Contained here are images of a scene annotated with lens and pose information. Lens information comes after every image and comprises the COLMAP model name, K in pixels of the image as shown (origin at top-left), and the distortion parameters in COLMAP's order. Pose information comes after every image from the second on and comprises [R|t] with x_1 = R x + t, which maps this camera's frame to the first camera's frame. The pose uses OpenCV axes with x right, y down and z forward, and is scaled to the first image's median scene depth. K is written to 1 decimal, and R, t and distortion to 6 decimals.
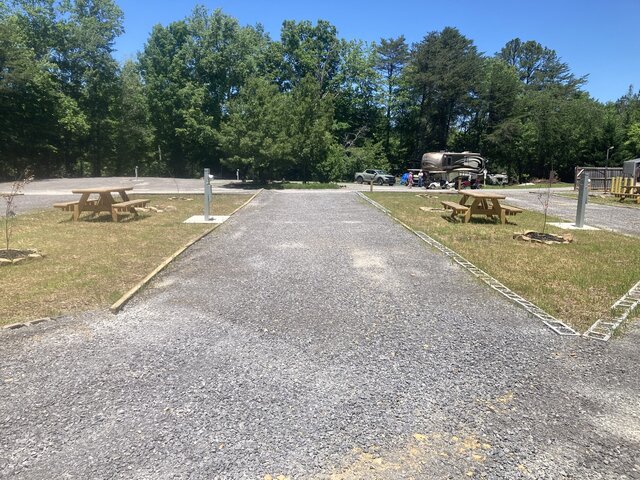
lens RADIAL K [[558.3, 0, 320.0], [0, 558.3, 240.0], [0, 0, 1]] dist [0.001339, -0.003833]
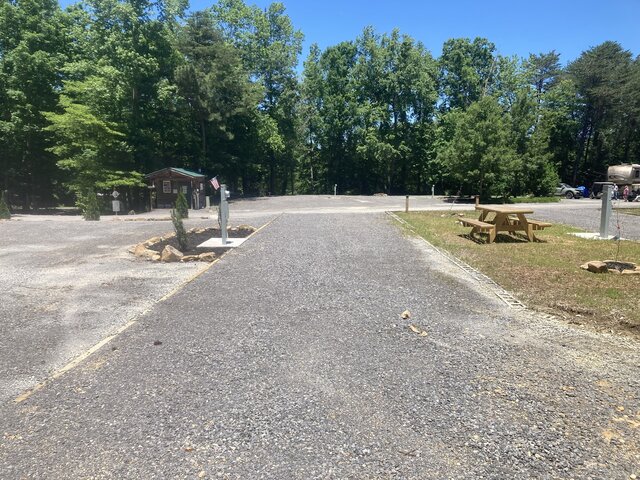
lens RADIAL K [[561.5, 0, 320.1], [0, 561.5, 253.2], [0, 0, 1]] dist [0.003641, -0.001241]
pose [[0.999325, -0.011858, -0.034777, -0.275780], [0.011582, 0.999900, -0.008120, 0.003199], [0.034869, 0.007711, 0.999362, -0.028966]]
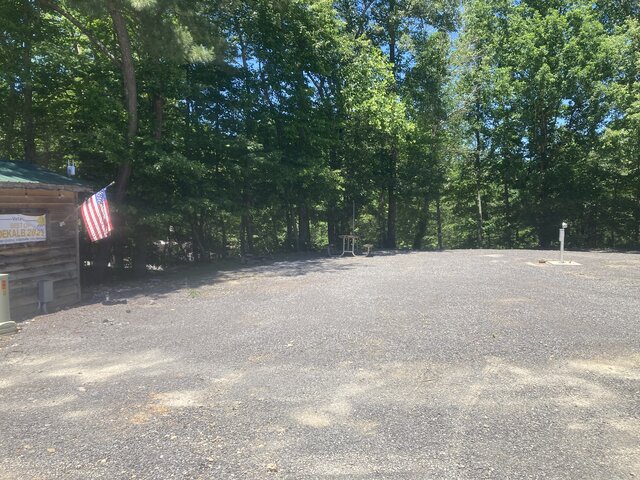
lens RADIAL K [[558.3, 0, 320.0], [0, 558.3, 240.0], [0, 0, 1]] dist [0.001339, -0.003833]
pose [[0.955049, -0.015142, -0.296060, -0.316331], [-0.019532, 0.993310, -0.113812, -0.066276], [0.295803, 0.114478, 0.948365, 0.534645]]
